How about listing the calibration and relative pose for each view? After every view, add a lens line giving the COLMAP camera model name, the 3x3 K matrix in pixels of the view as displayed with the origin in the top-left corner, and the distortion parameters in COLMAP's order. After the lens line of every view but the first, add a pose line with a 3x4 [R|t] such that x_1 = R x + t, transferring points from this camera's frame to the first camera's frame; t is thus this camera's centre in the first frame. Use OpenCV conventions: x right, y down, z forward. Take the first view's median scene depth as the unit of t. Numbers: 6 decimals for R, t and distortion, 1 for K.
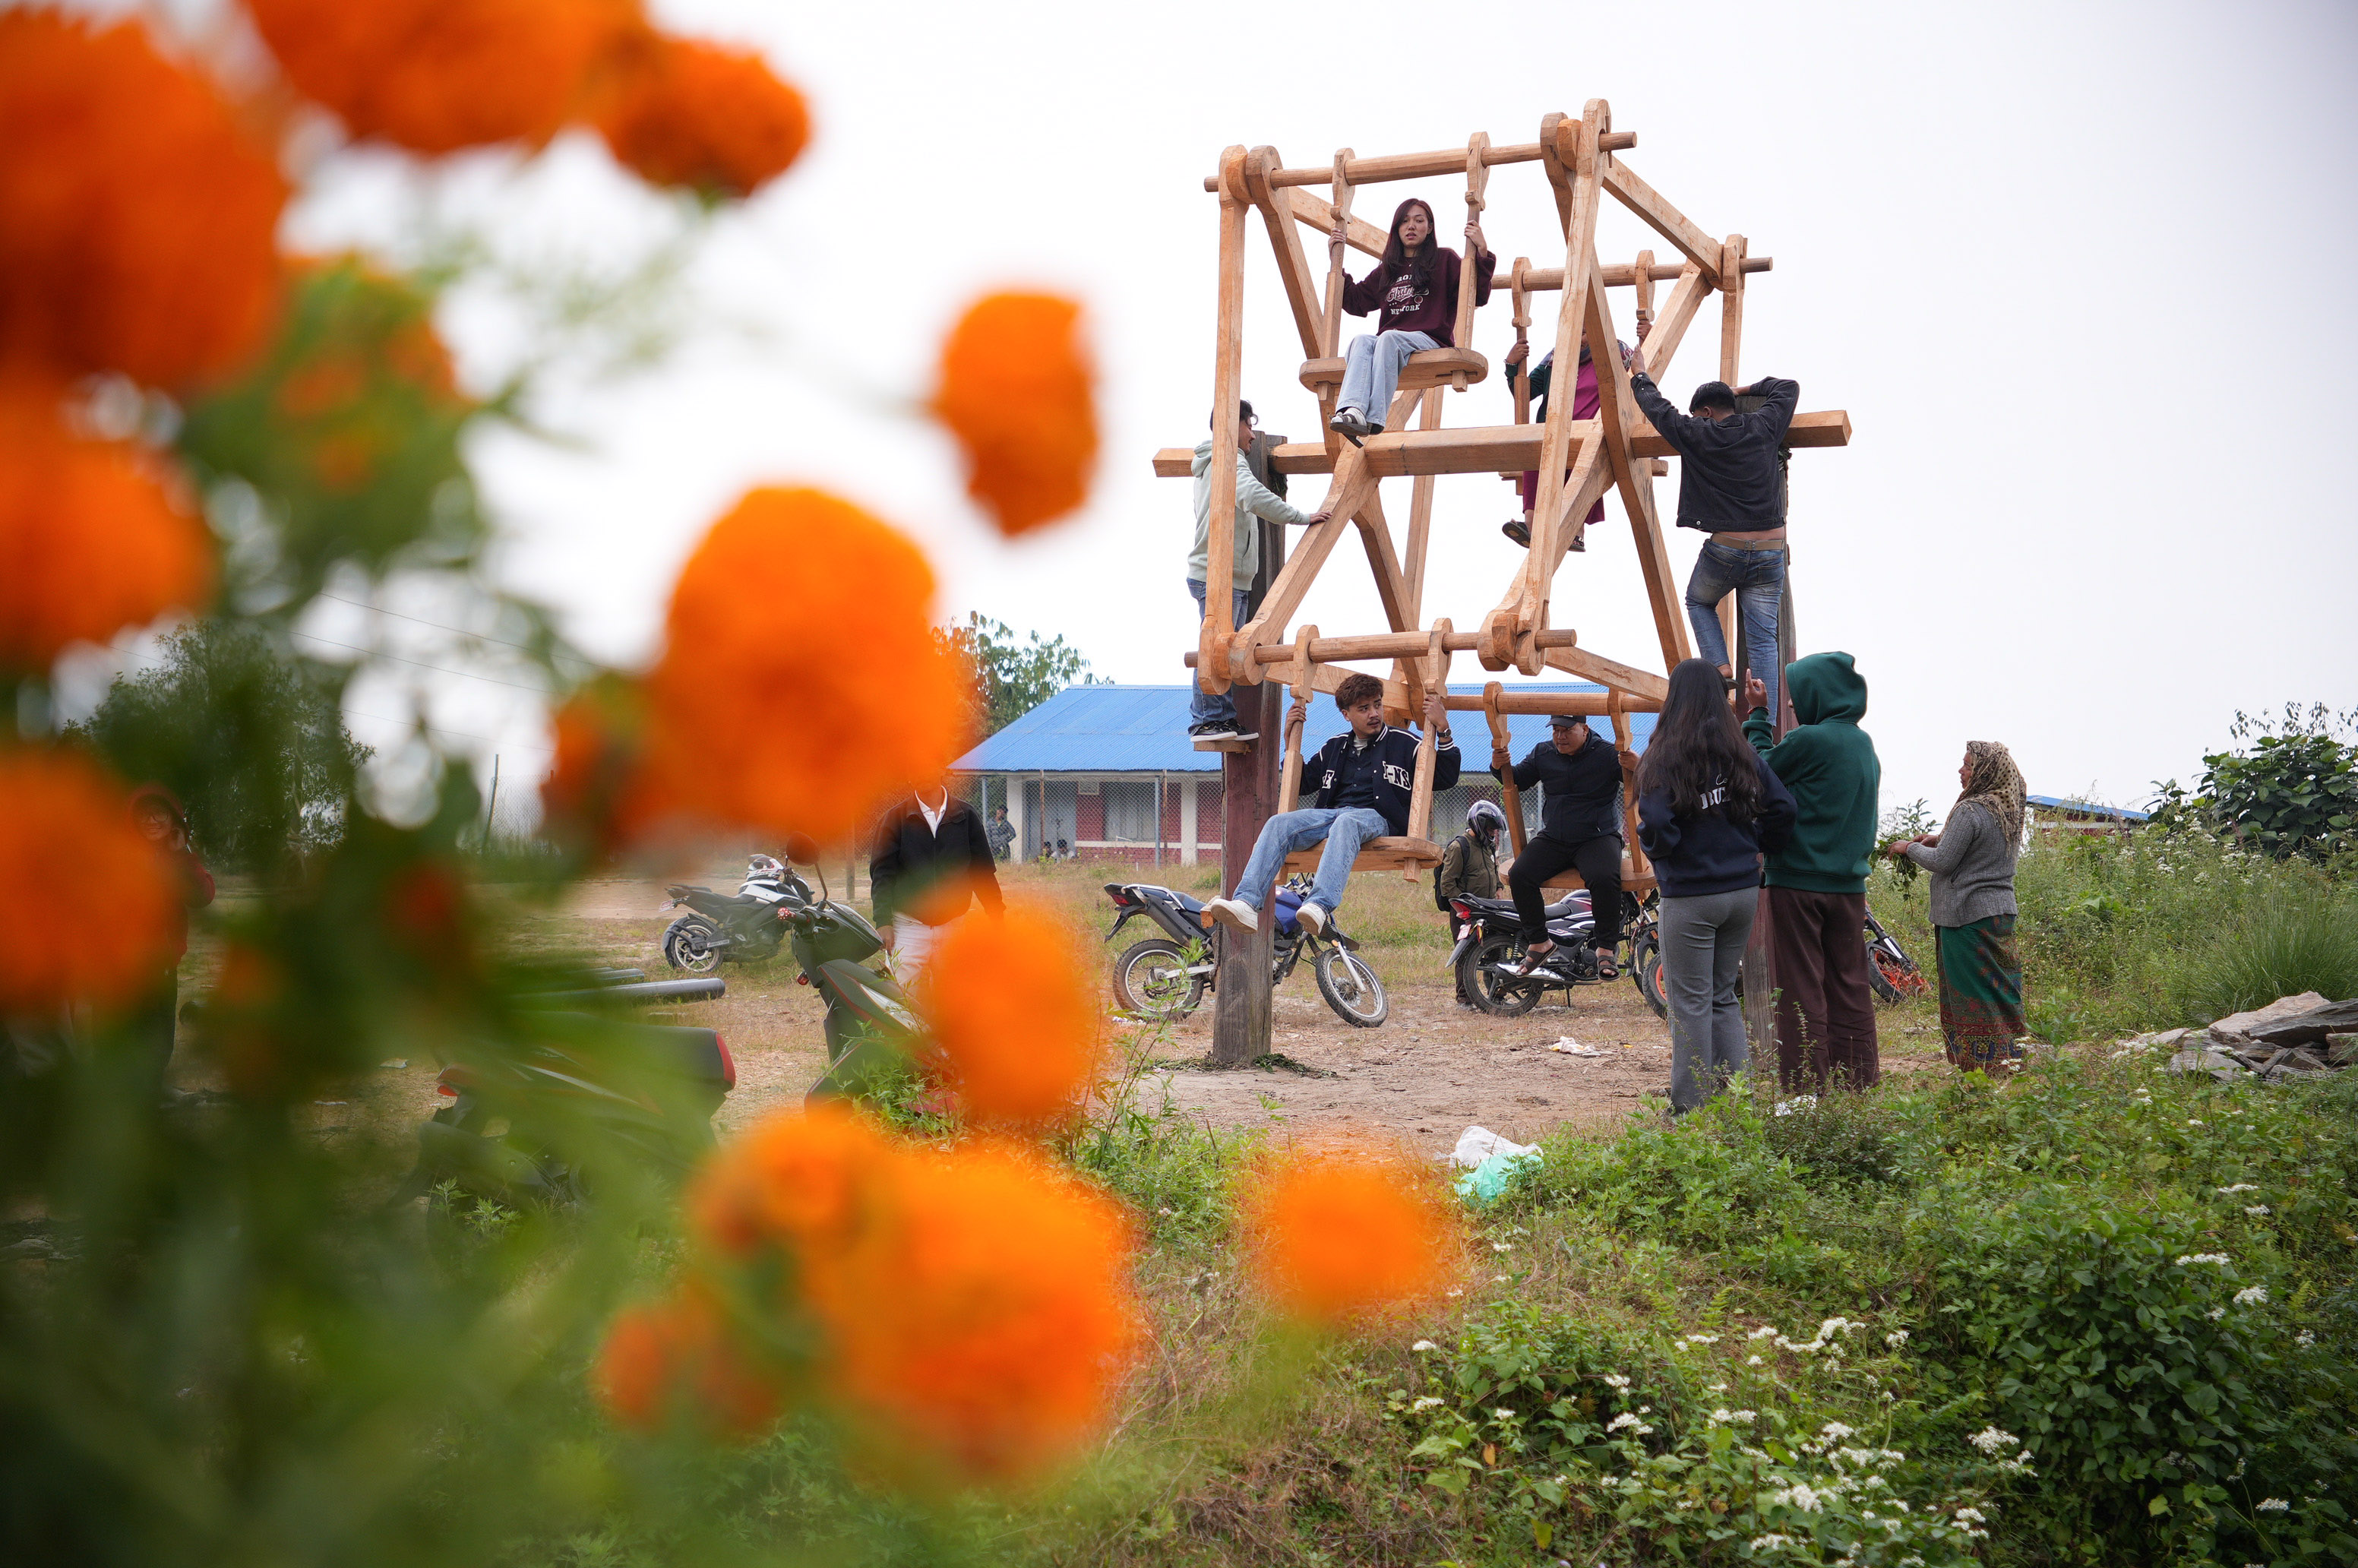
lens RADIAL K [[3369.0, 0, 1177.3], [0, 3369.0, 803.5], [0, 0, 1]] dist [0.342201, 0.000000]
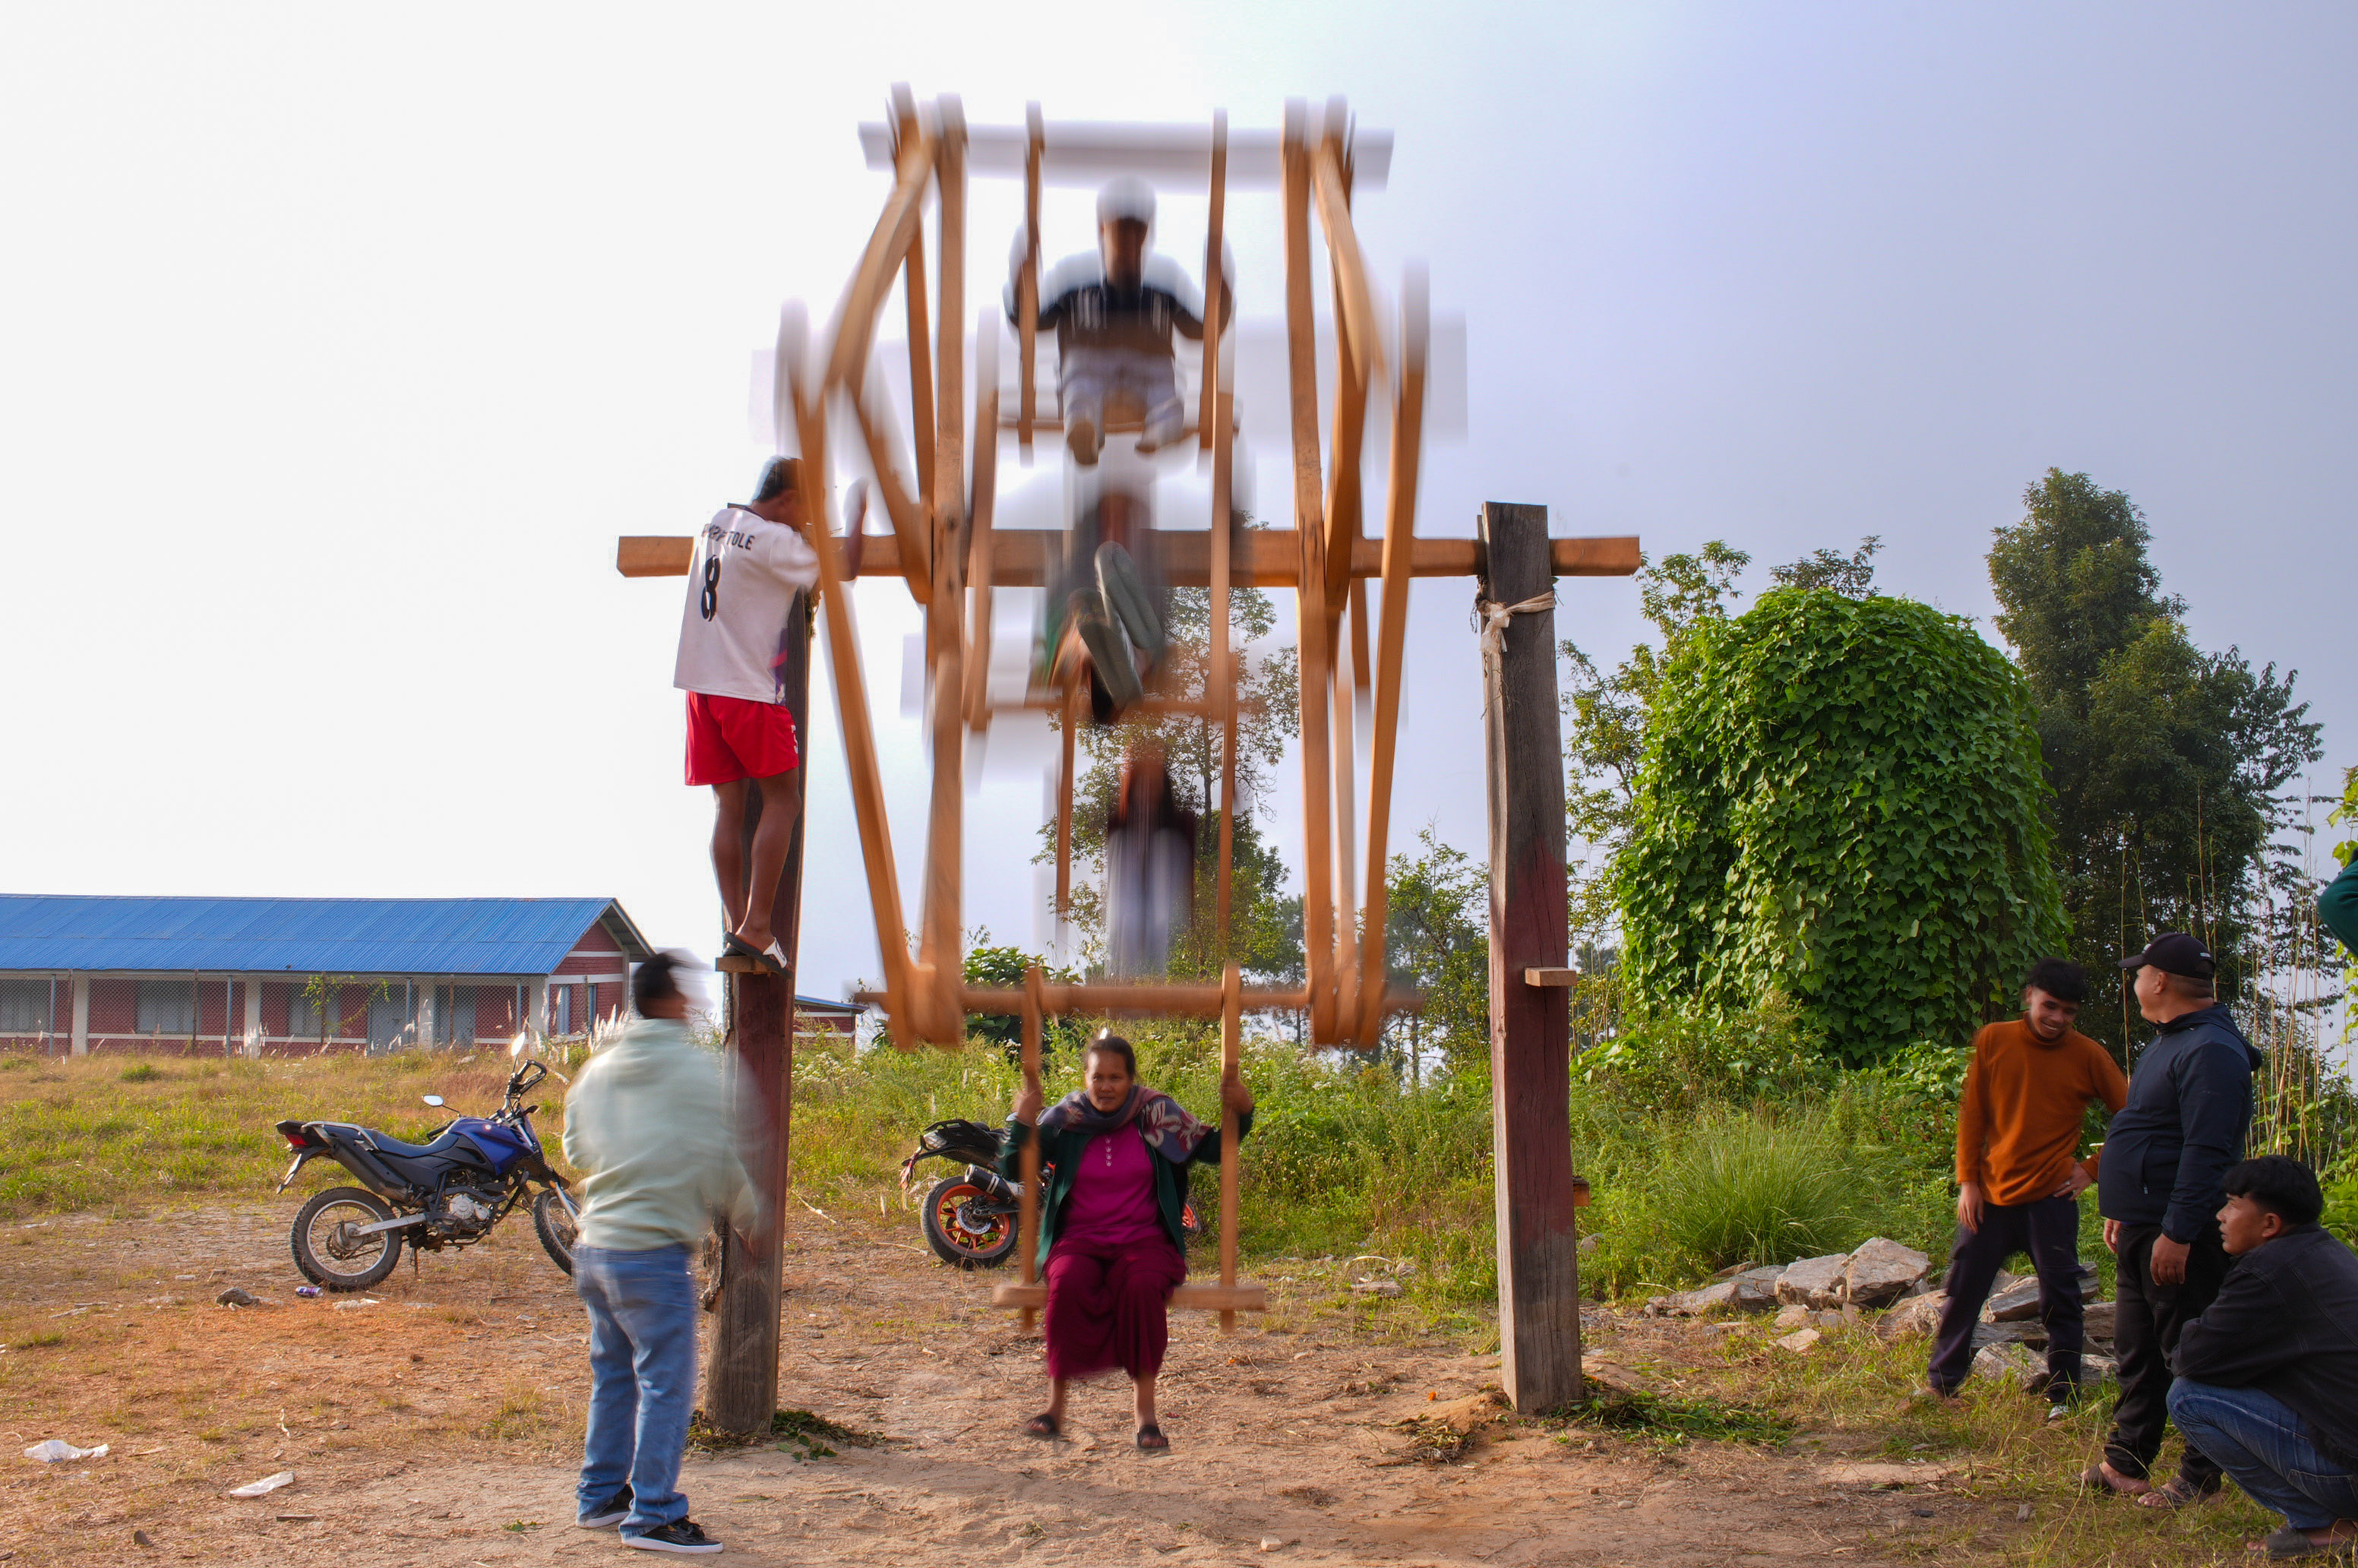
lens RADIAL K [[2437.4, 0, 1197.5], [0, 2437.4, 769.9], [0, 0, 1]] dist [-0.071270, 0.000000]
pose [[0.895528, 0.037186, 0.443449, -0.082293], [0.003694, 0.995847, -0.090967, -0.007556], [-0.444990, 0.083102, 0.891671, 0.341341]]
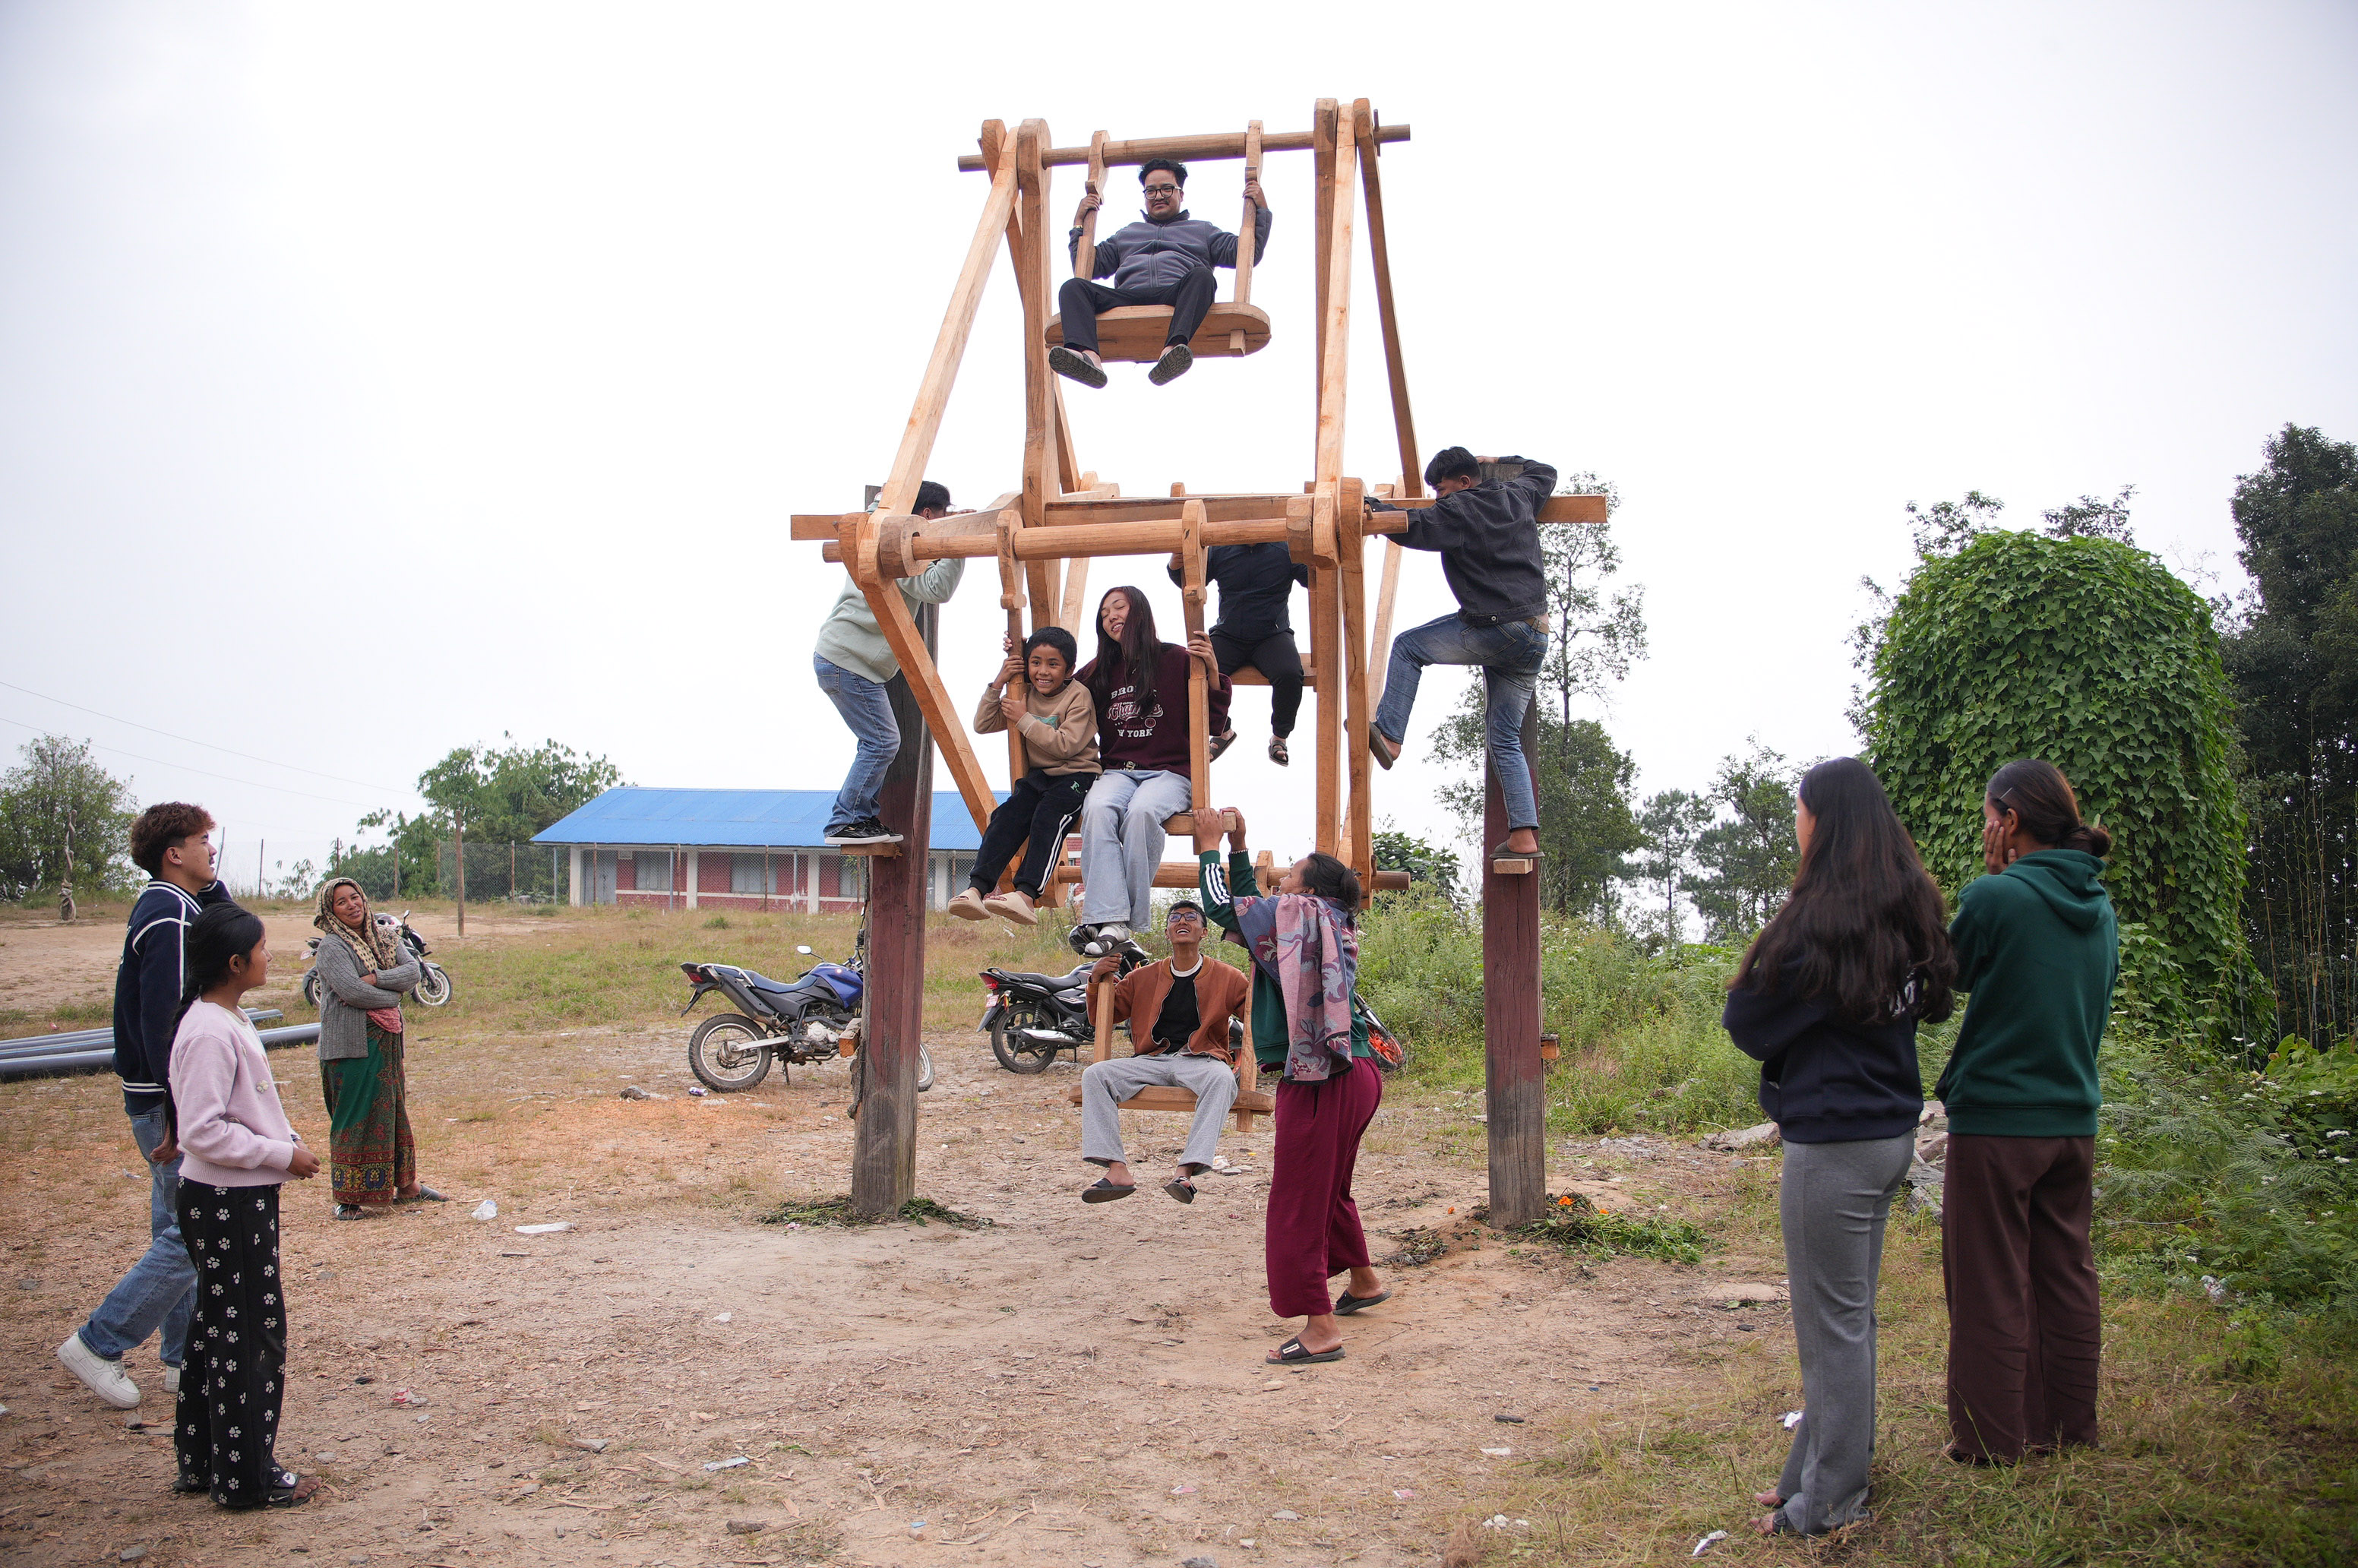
lens RADIAL K [[1982.6, 0, 1184.6], [0, 1982.6, 752.2], [0, 0, 1]] dist [-0.145409, 0.024685]
pose [[0.967358, 0.022337, 0.252428, -0.024748], [-0.008118, 0.998328, -0.057232, -0.009140], [-0.253285, 0.053315, 0.965922, 0.321678]]
